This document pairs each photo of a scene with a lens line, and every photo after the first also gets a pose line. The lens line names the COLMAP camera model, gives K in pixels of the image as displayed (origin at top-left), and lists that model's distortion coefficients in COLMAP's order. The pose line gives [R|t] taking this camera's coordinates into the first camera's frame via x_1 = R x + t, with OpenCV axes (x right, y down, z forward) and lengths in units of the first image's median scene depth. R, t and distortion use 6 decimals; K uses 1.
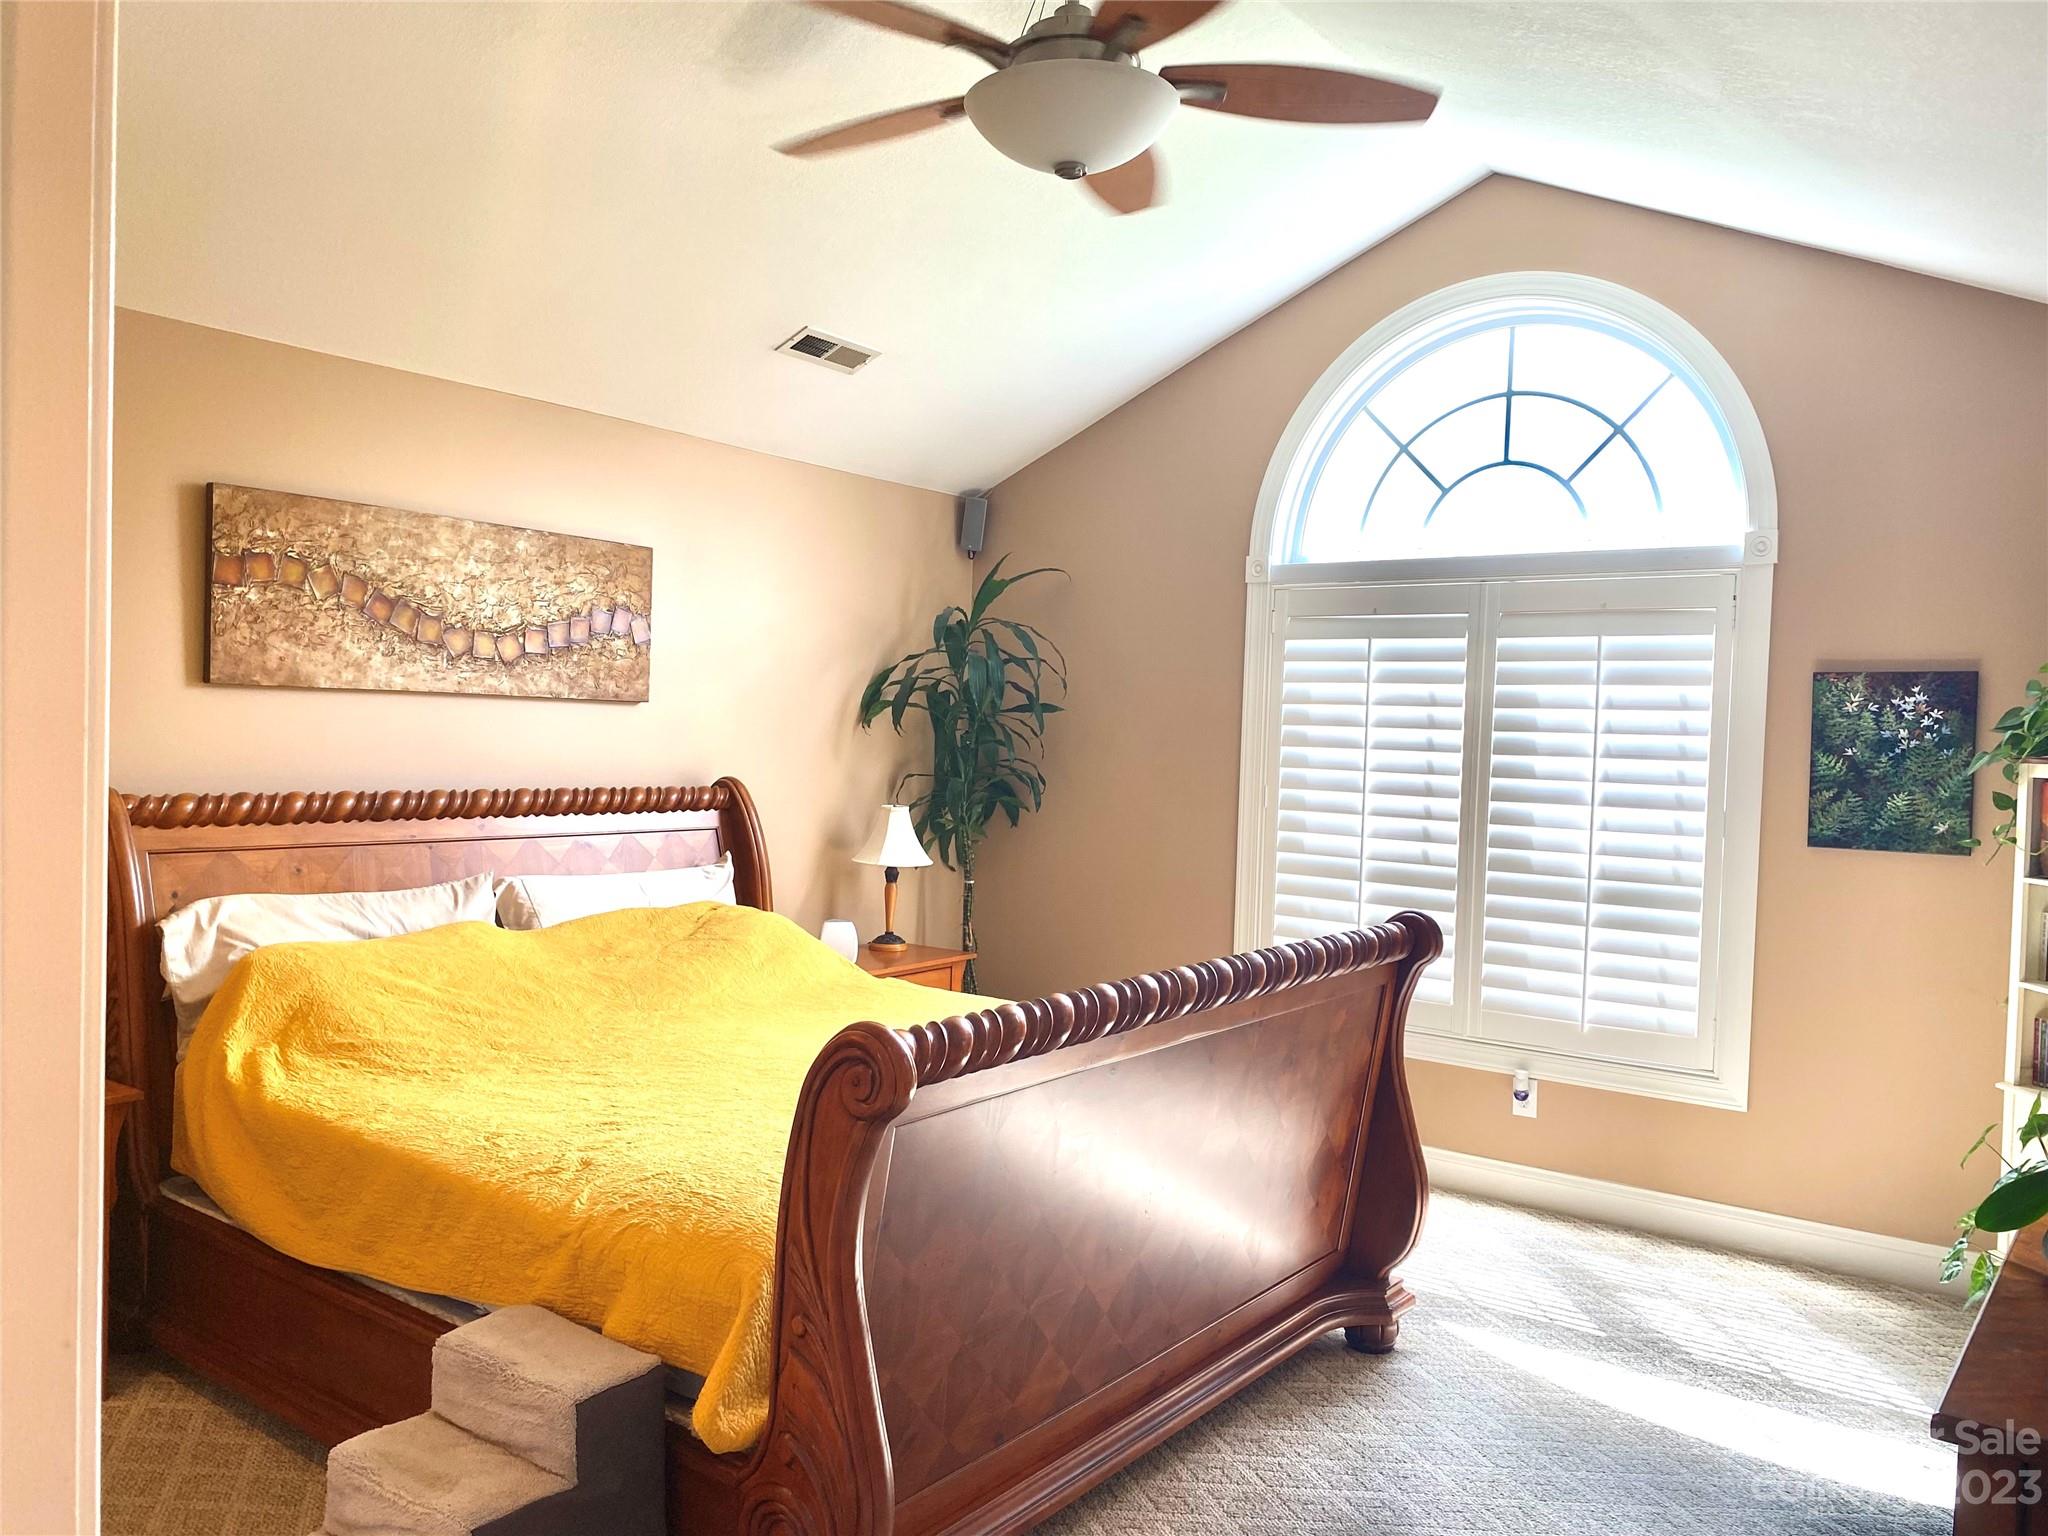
lens RADIAL K [[1570.1, 0, 1033.6], [0, 1570.1, 775.4], [0, 0, 1]] dist [0.046651, -0.069516]
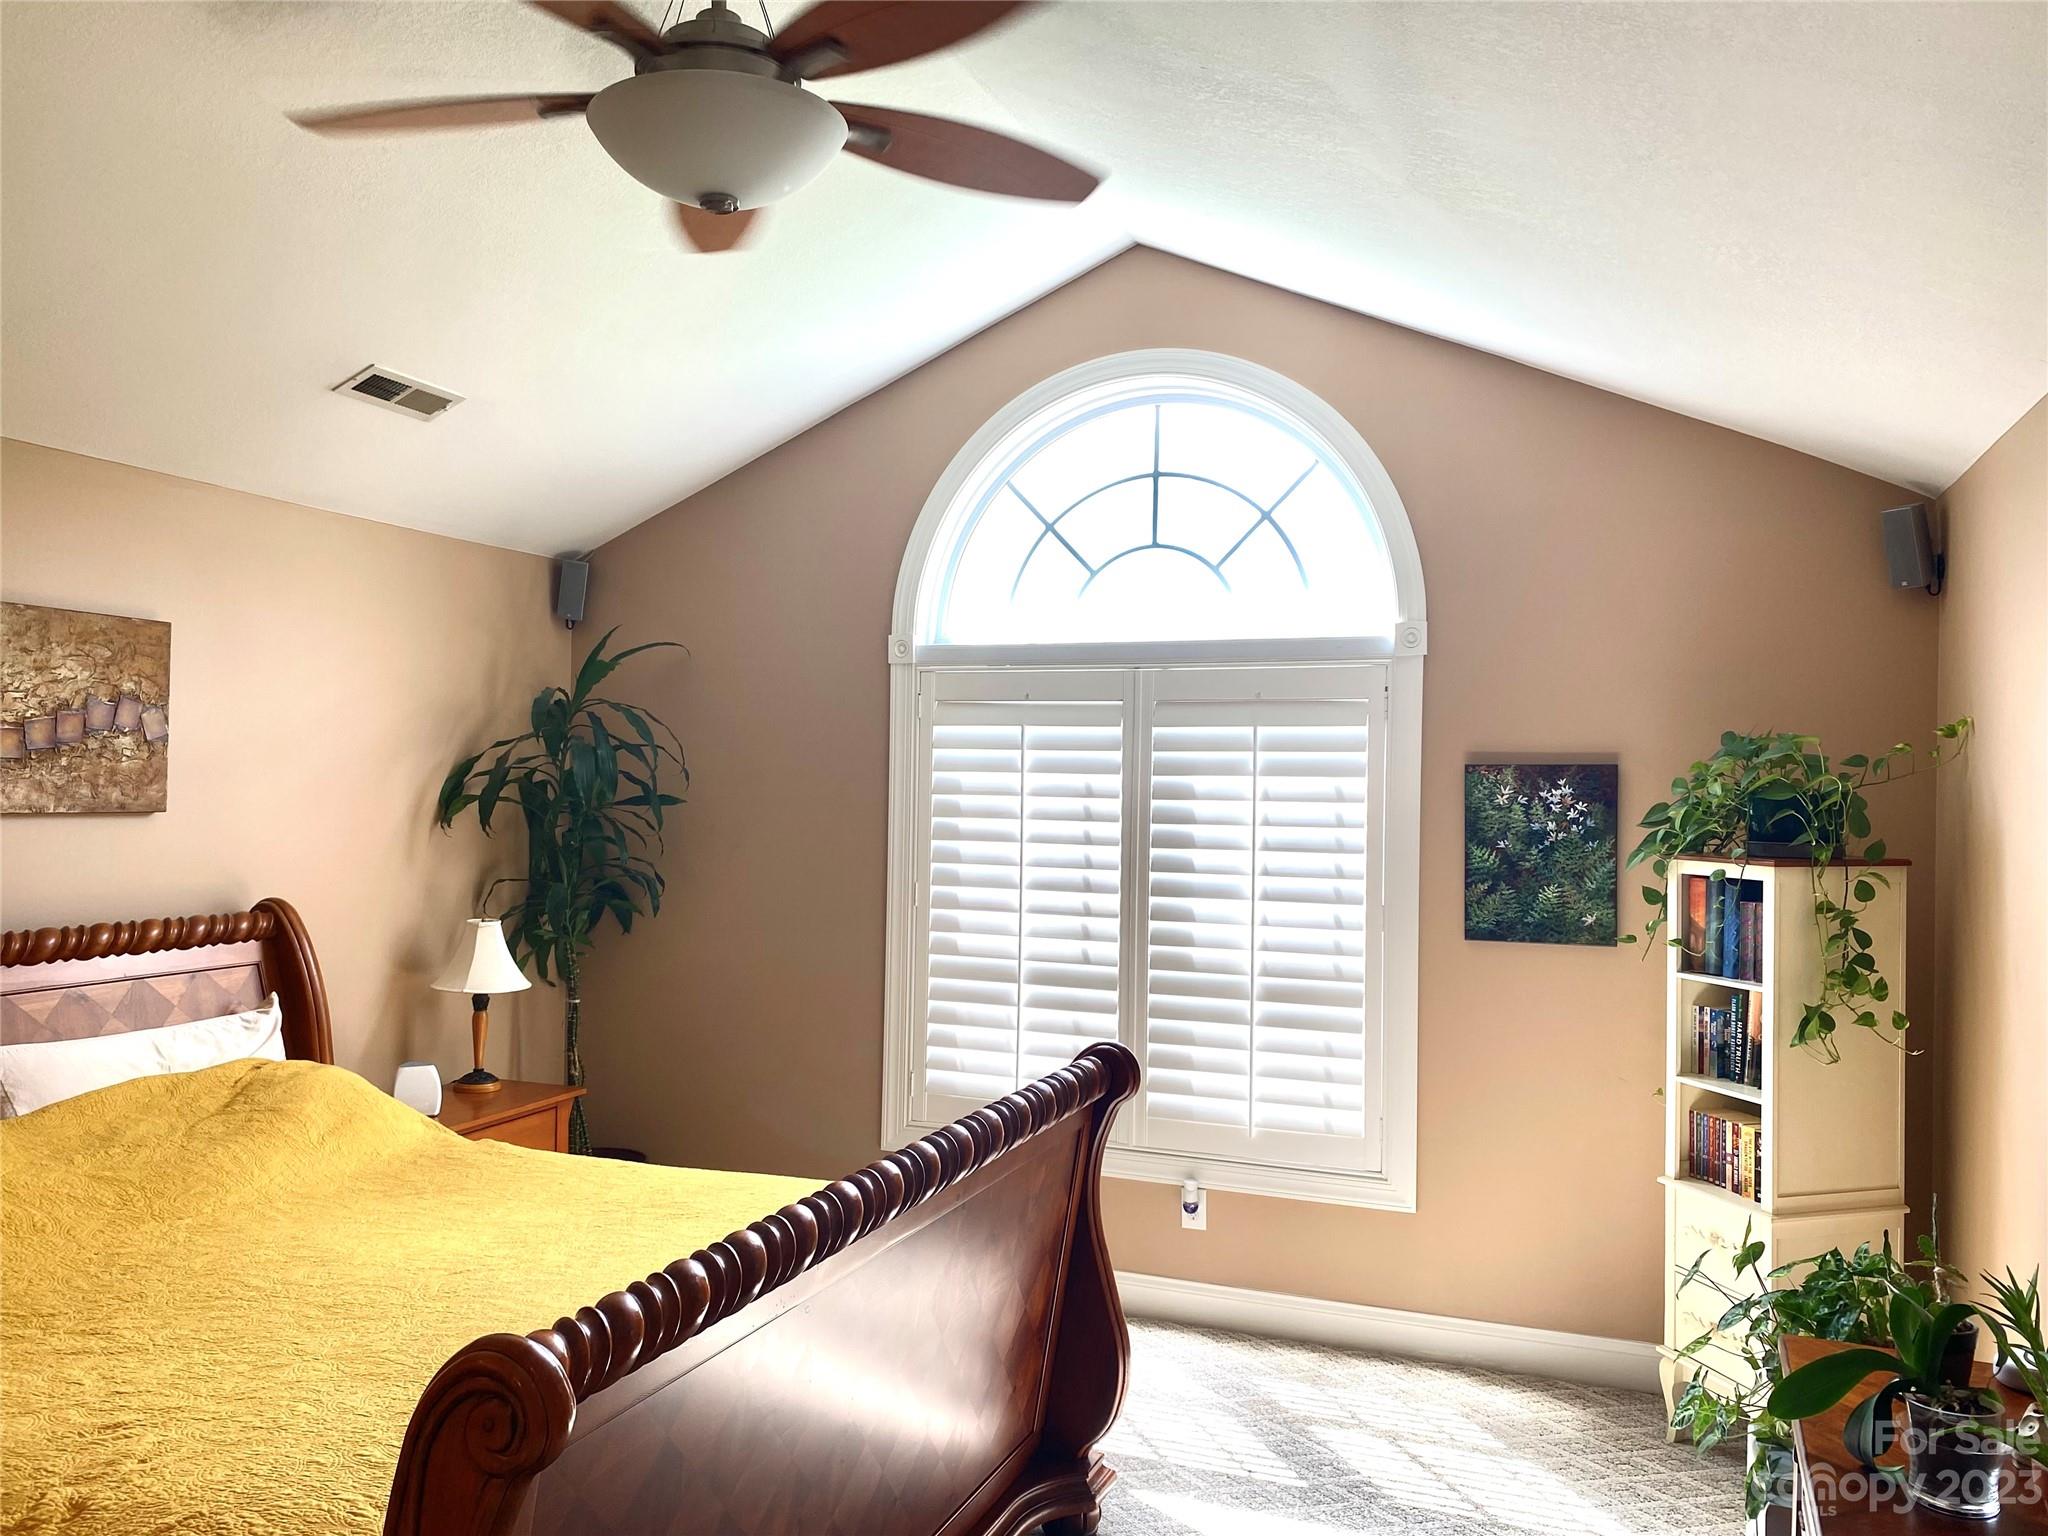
lens RADIAL K [[1570.1, 0, 1033.6], [0, 1570.1, 775.4], [0, 0, 1]] dist [0.046651, -0.069516]
pose [[0.965858, -0.014728, 0.258654, -0.025066], [0.022607, 0.999366, -0.027513, -0.034788], [-0.258084, 0.032420, 0.965578, 0.103967]]
